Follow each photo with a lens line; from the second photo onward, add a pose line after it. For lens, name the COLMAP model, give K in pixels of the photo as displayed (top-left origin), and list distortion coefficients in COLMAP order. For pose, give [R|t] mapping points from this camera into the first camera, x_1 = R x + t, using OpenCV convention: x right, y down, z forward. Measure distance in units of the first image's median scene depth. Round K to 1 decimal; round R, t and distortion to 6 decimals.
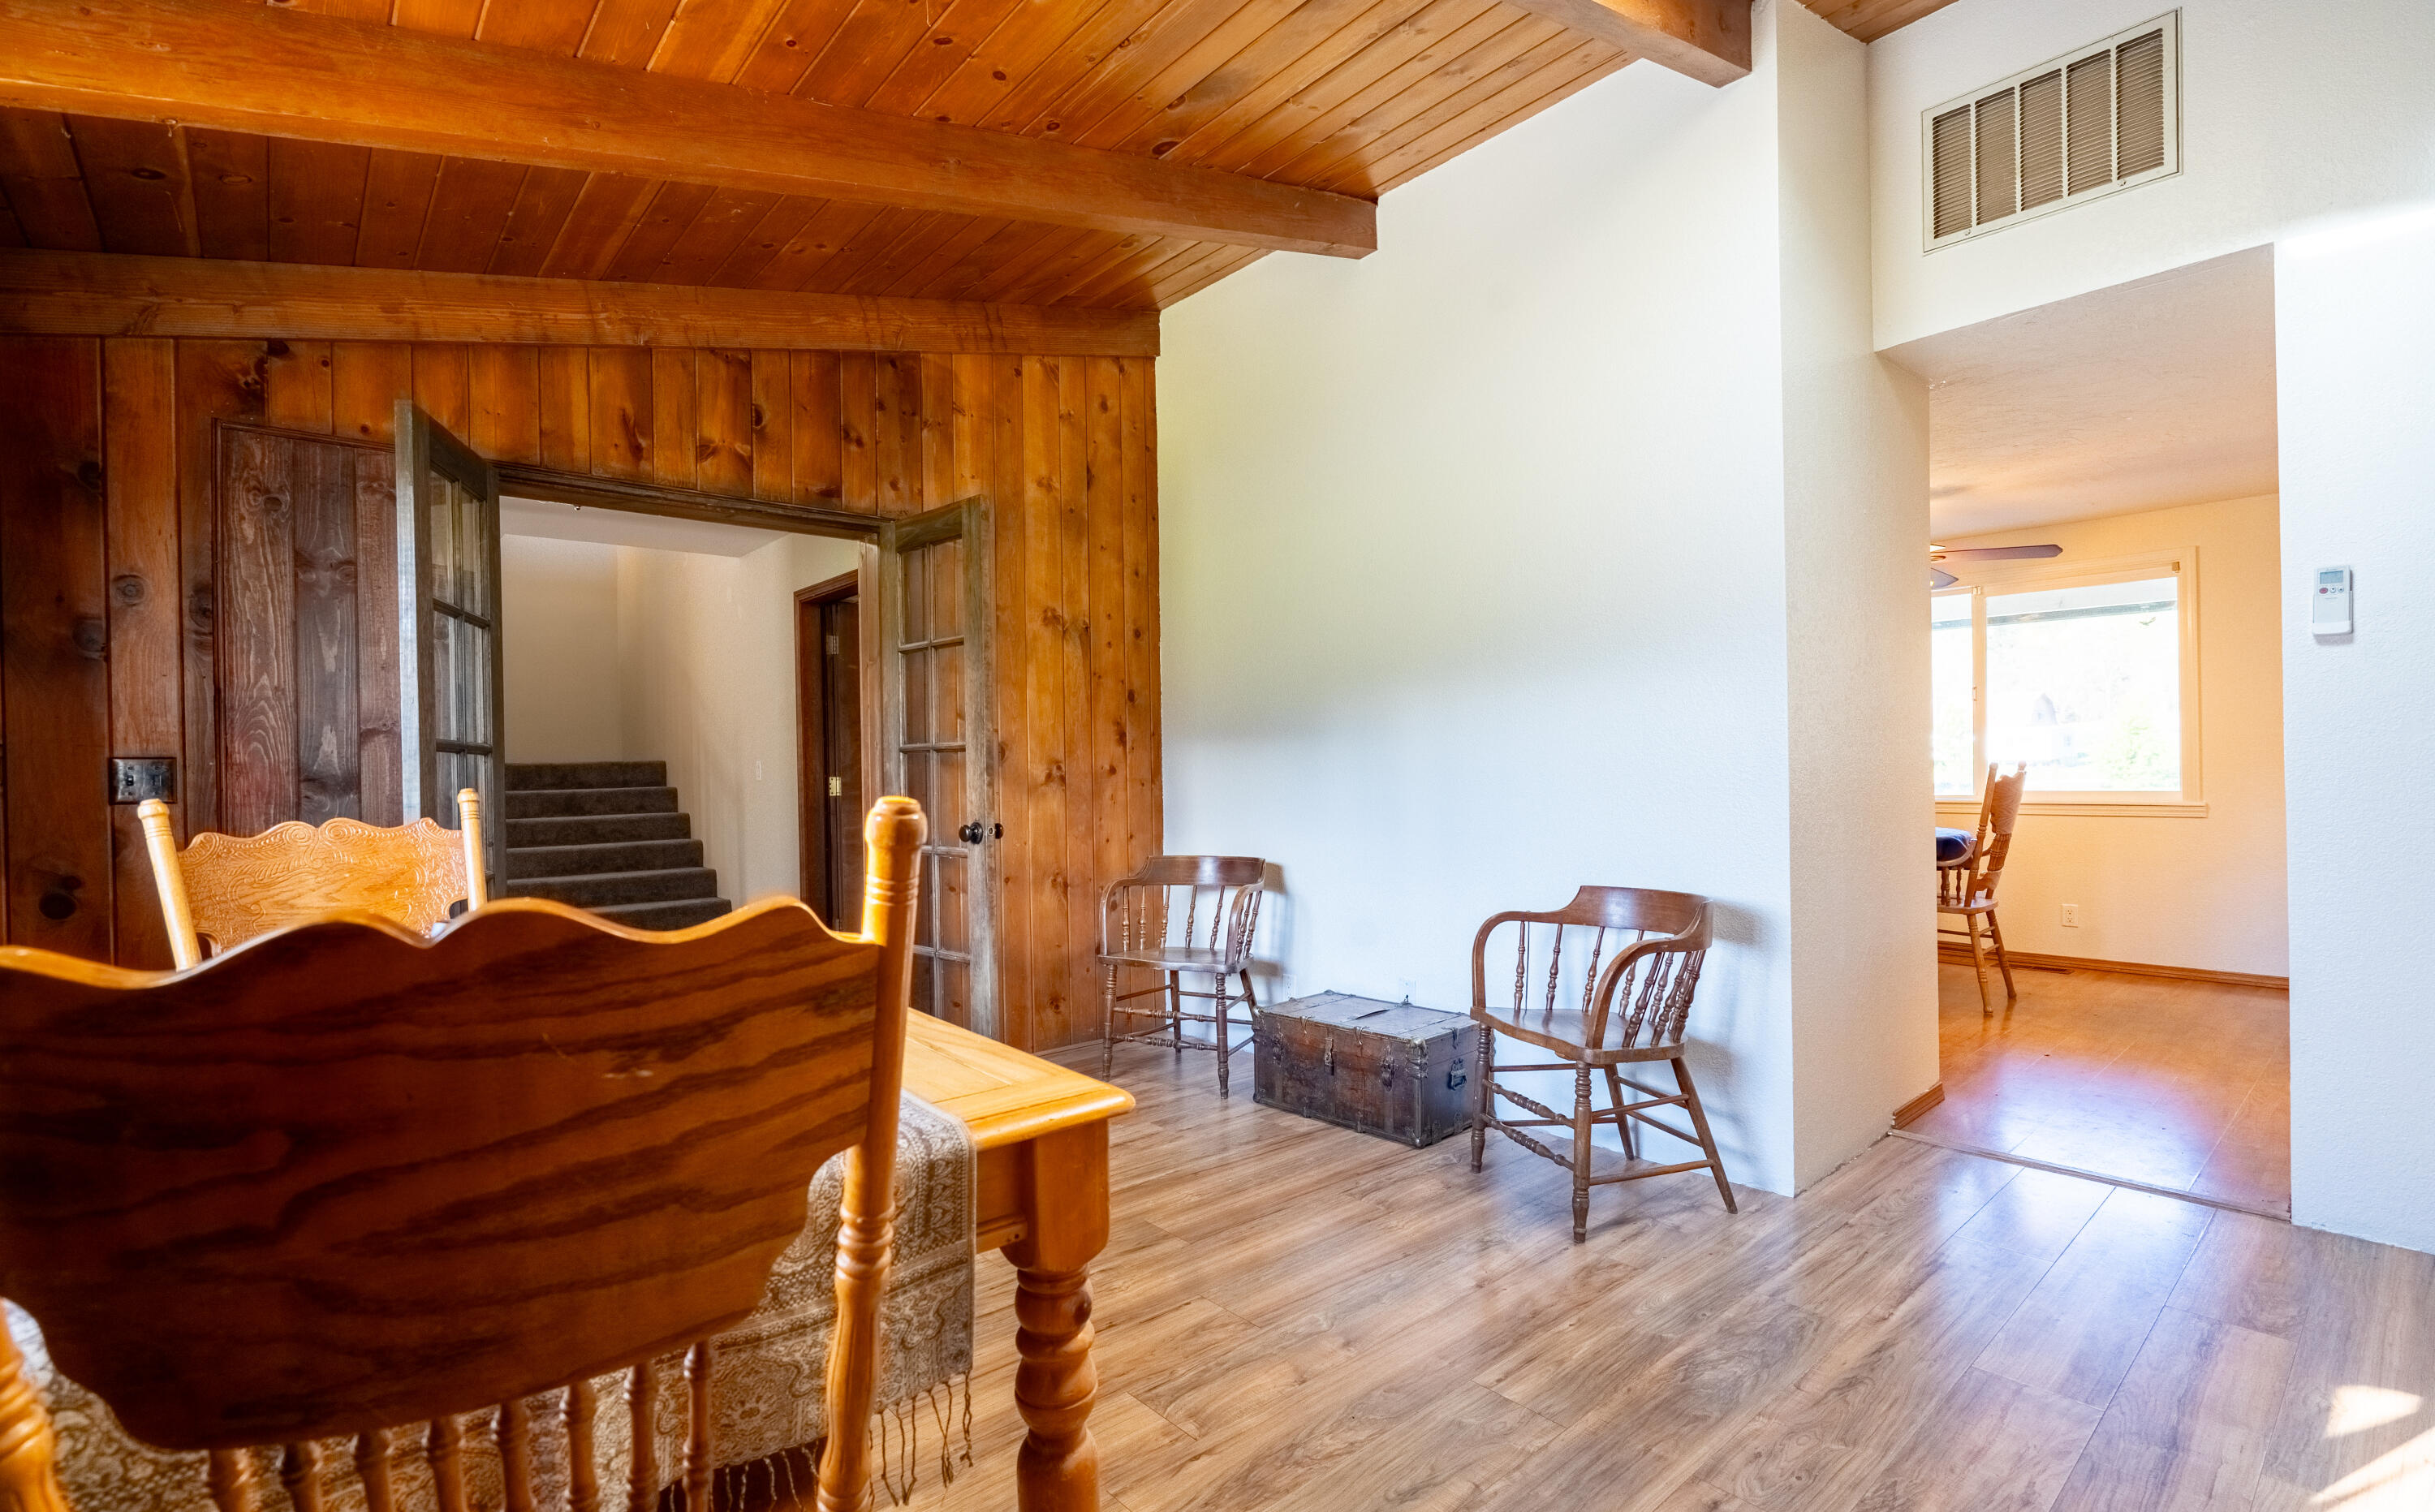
lens RADIAL K [[1090.3, 0, 1222.8], [0, 1090.3, 771.7], [0, 0, 1]] dist [-0.003588, 0.001042]
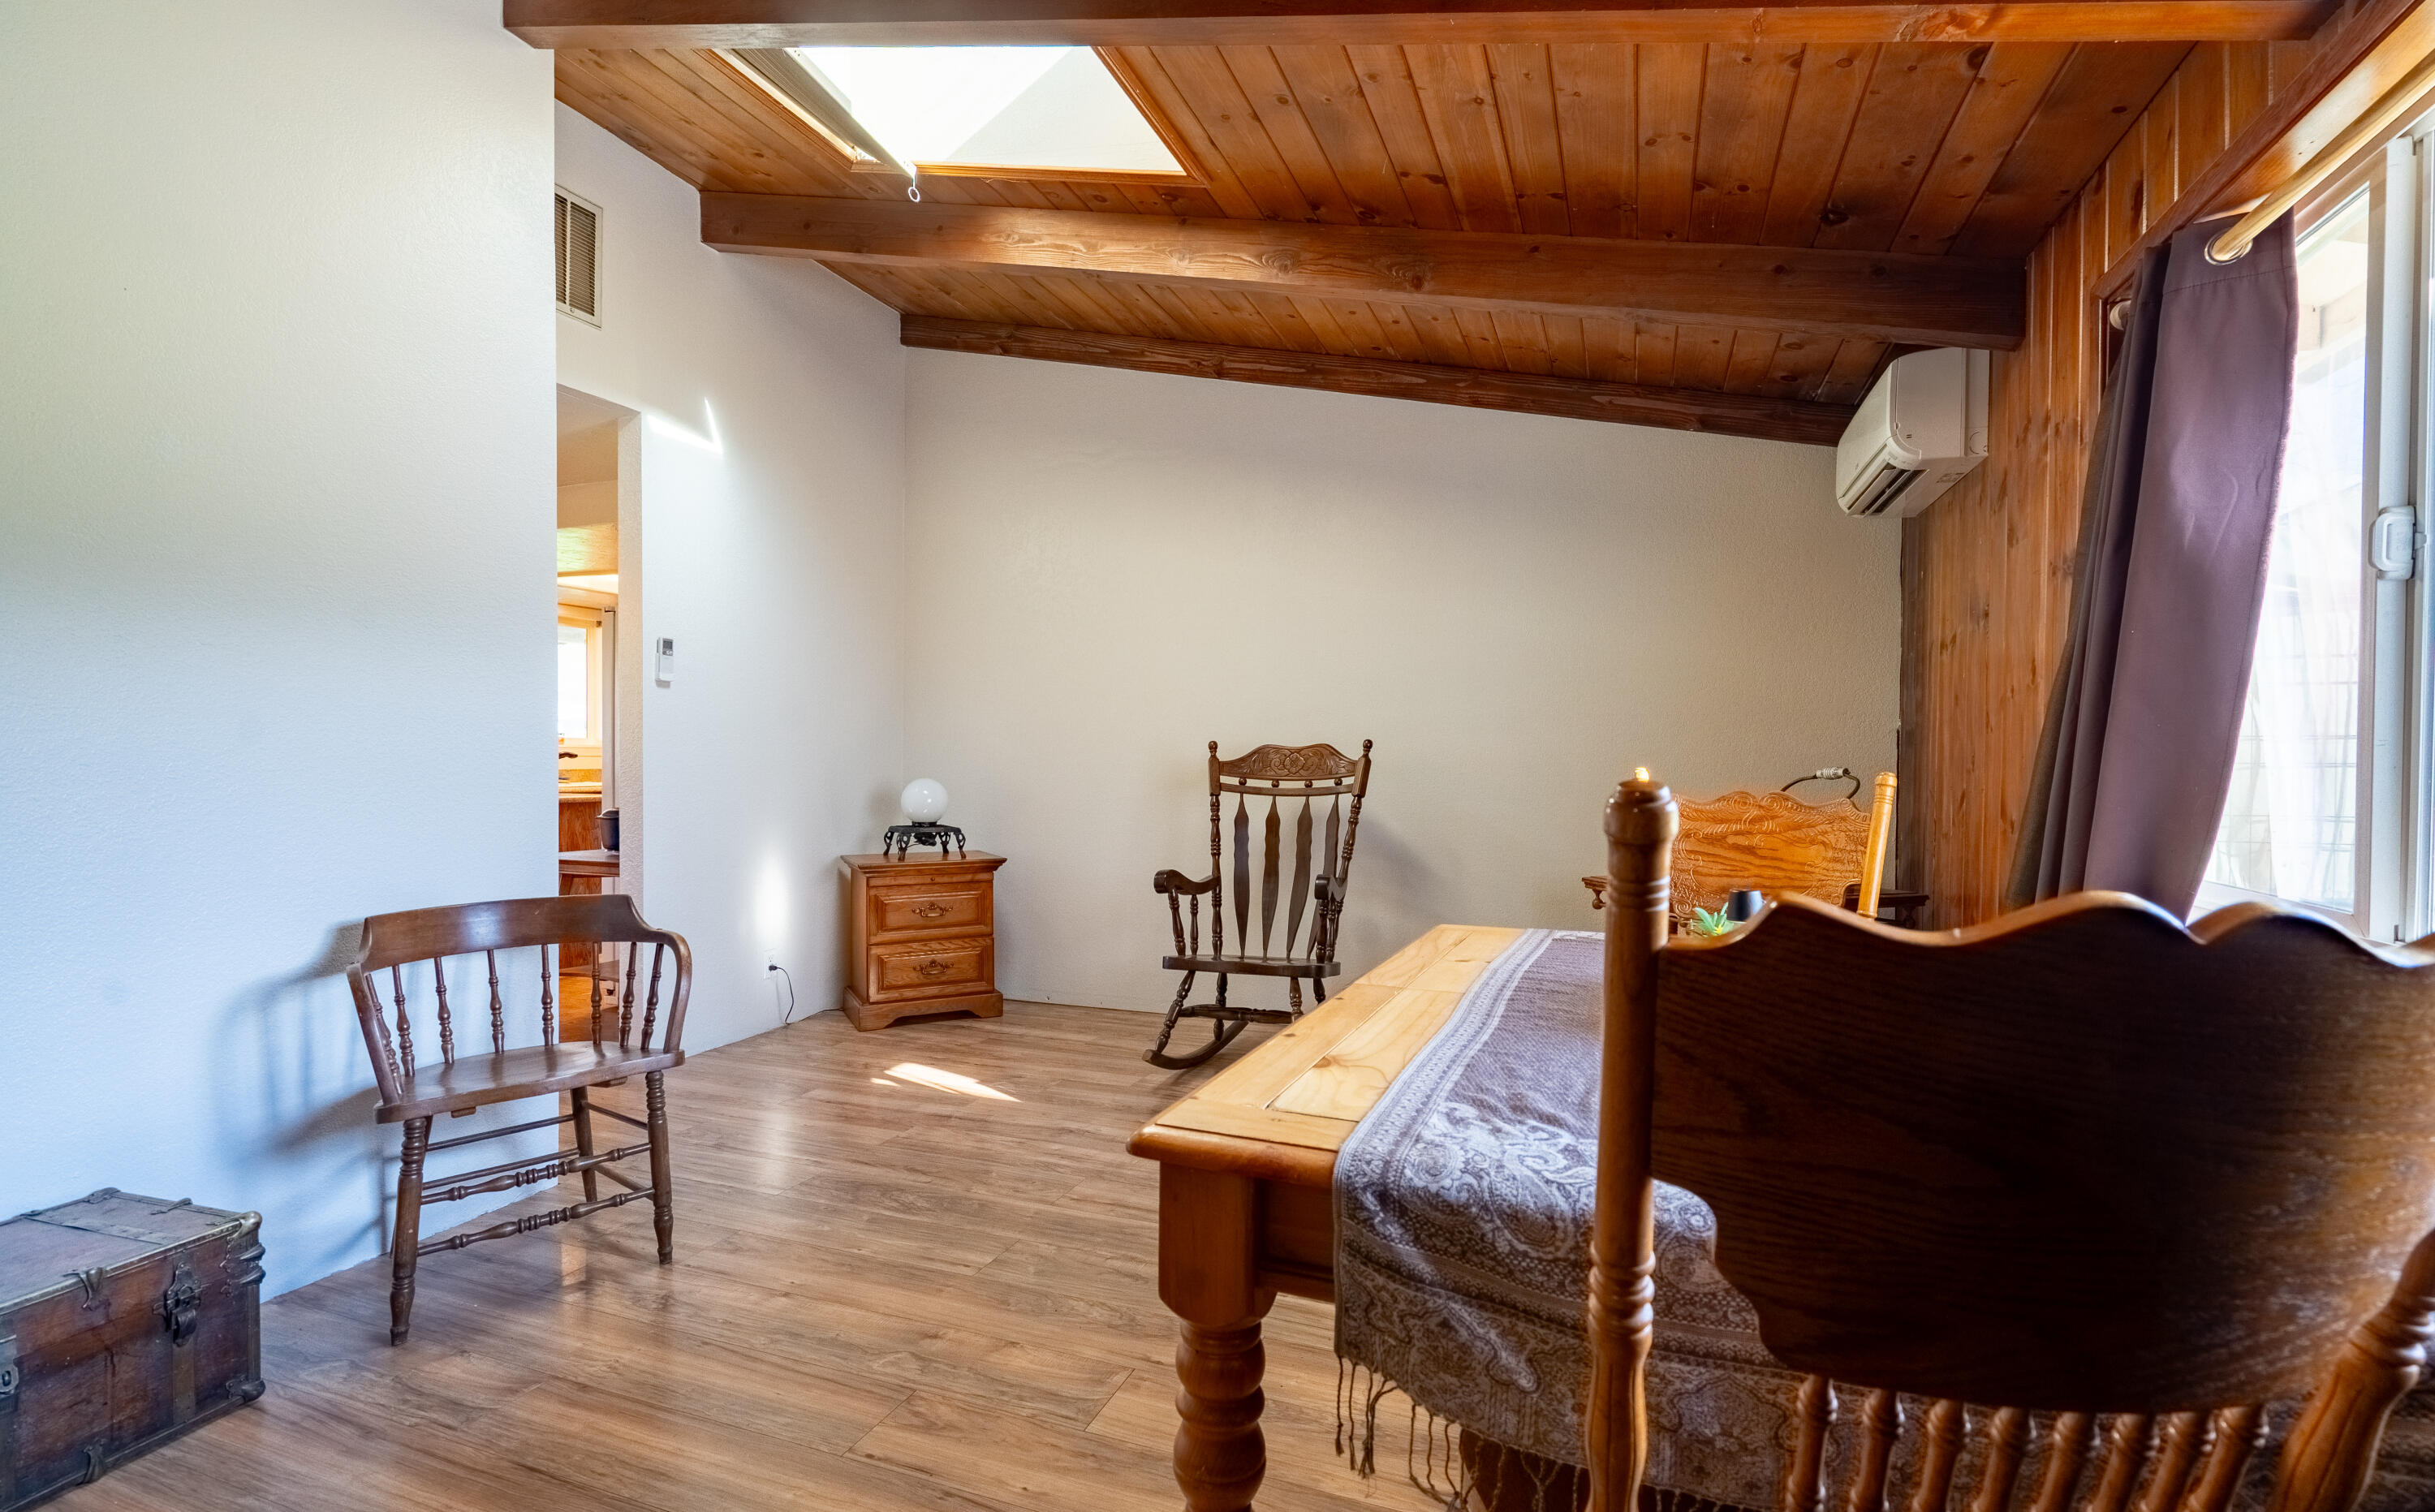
lens RADIAL K [[1090.3, 0, 1222.8], [0, 1090.3, 771.7], [0, 0, 1]] dist [-0.003588, 0.001042]
pose [[-0.472890, 0.012502, 0.881033, -0.283960], [0.010426, 0.999909, -0.008593, 0.010018], [-0.881060, 0.005122, -0.472977, 0.400259]]
